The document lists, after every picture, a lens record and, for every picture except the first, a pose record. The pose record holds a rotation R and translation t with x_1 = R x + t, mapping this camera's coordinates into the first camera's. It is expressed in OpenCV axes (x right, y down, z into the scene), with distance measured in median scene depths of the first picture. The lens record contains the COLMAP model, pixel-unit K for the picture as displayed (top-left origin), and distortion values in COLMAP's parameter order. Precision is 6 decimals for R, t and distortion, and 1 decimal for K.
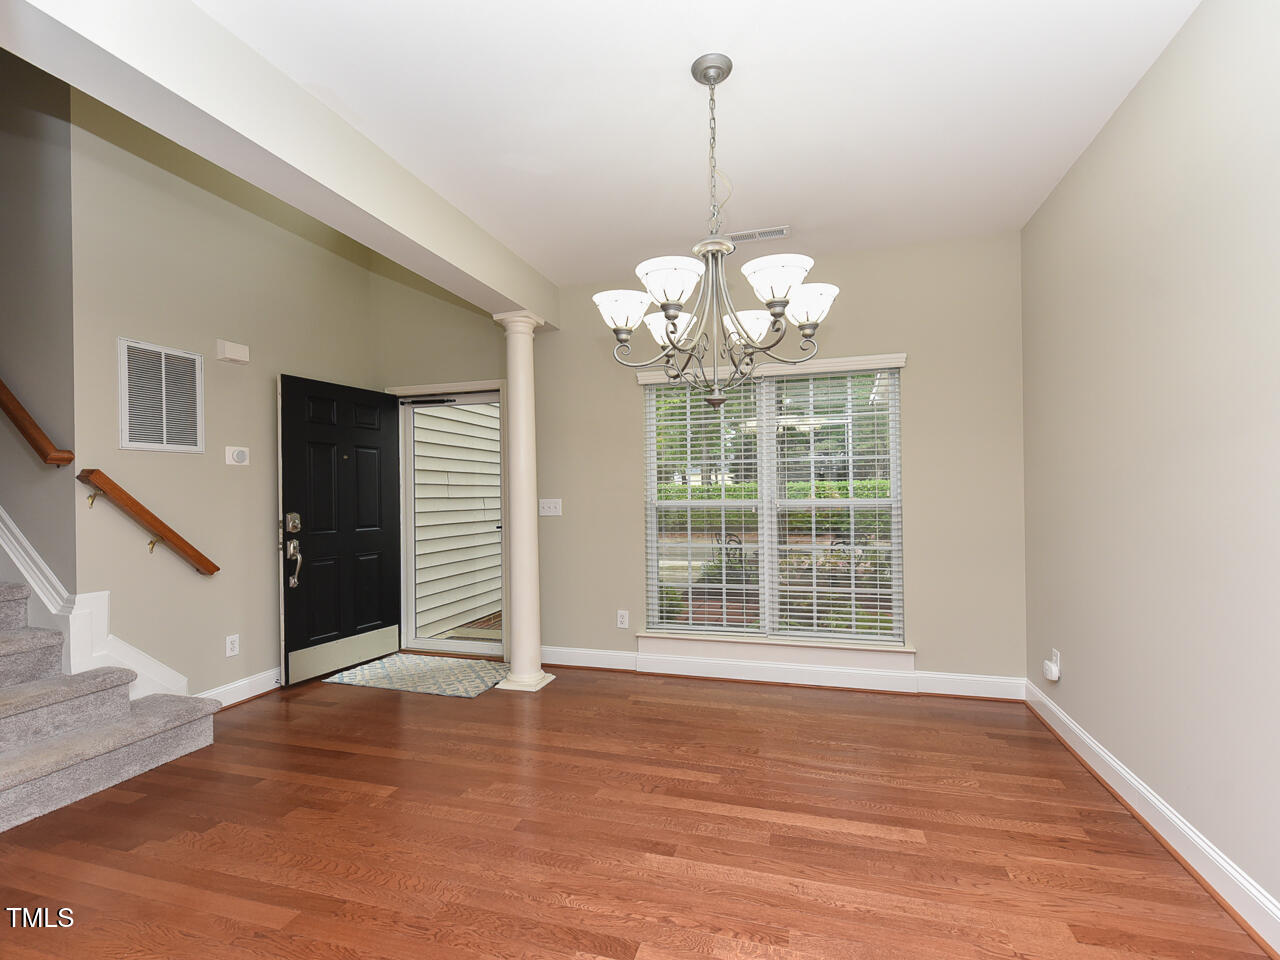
lens RADIAL K [[598.7, 0, 620.4], [0, 598.7, 490.6], [0, 0, 1]] dist [0.002146, -0.000049]
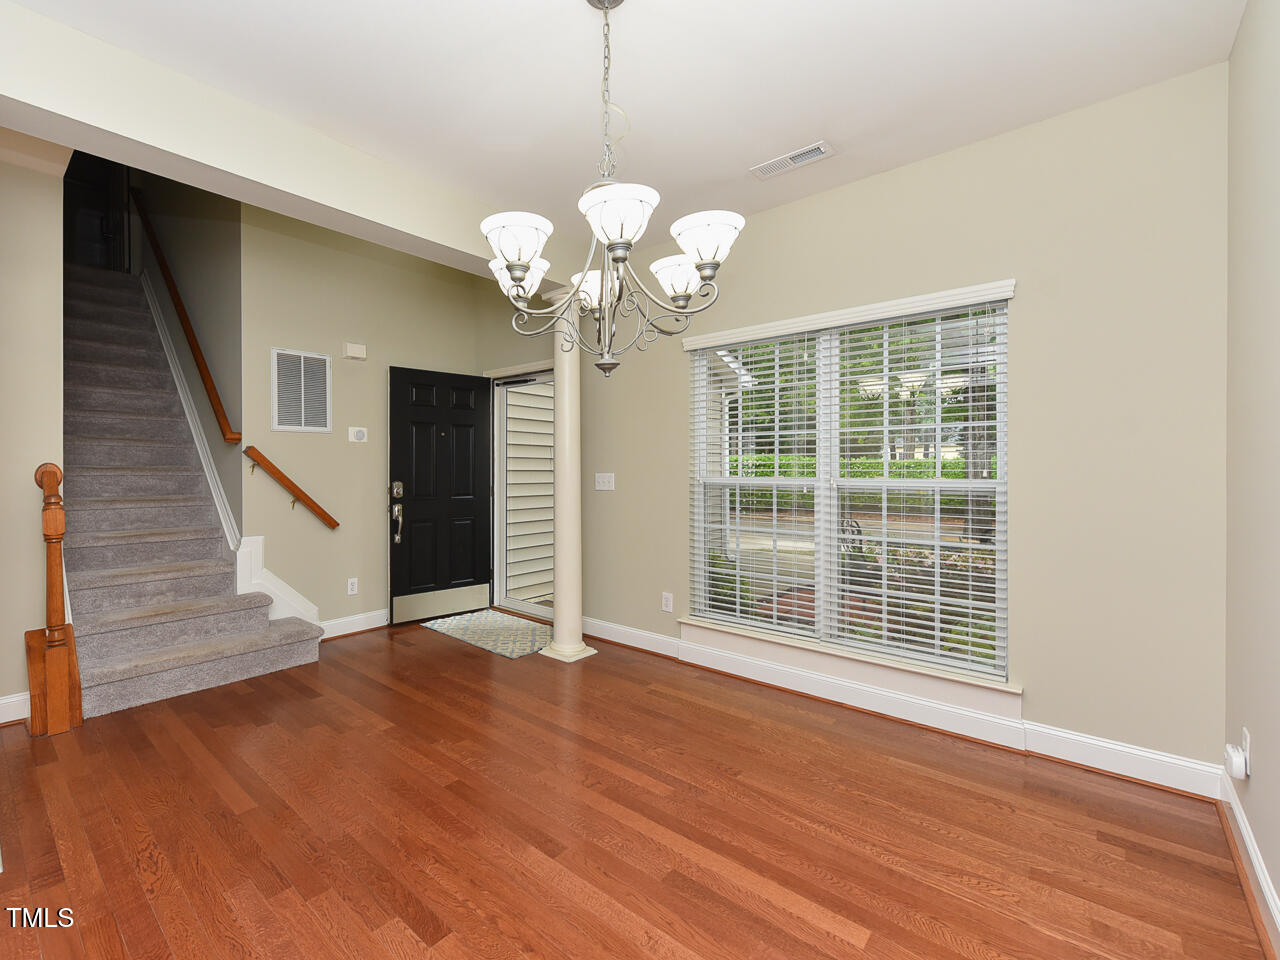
lens RADIAL K [[579.8, 0, 521.7], [0, 579.8, 469.6], [0, 0, 1]] dist [0.002162, -0.000694]
pose [[0.890743, 0.012903, -0.454325, 0.224721], [-0.008517, 0.999895, 0.011699, -0.002329], [0.454428, -0.006551, 0.890759, 0.089225]]
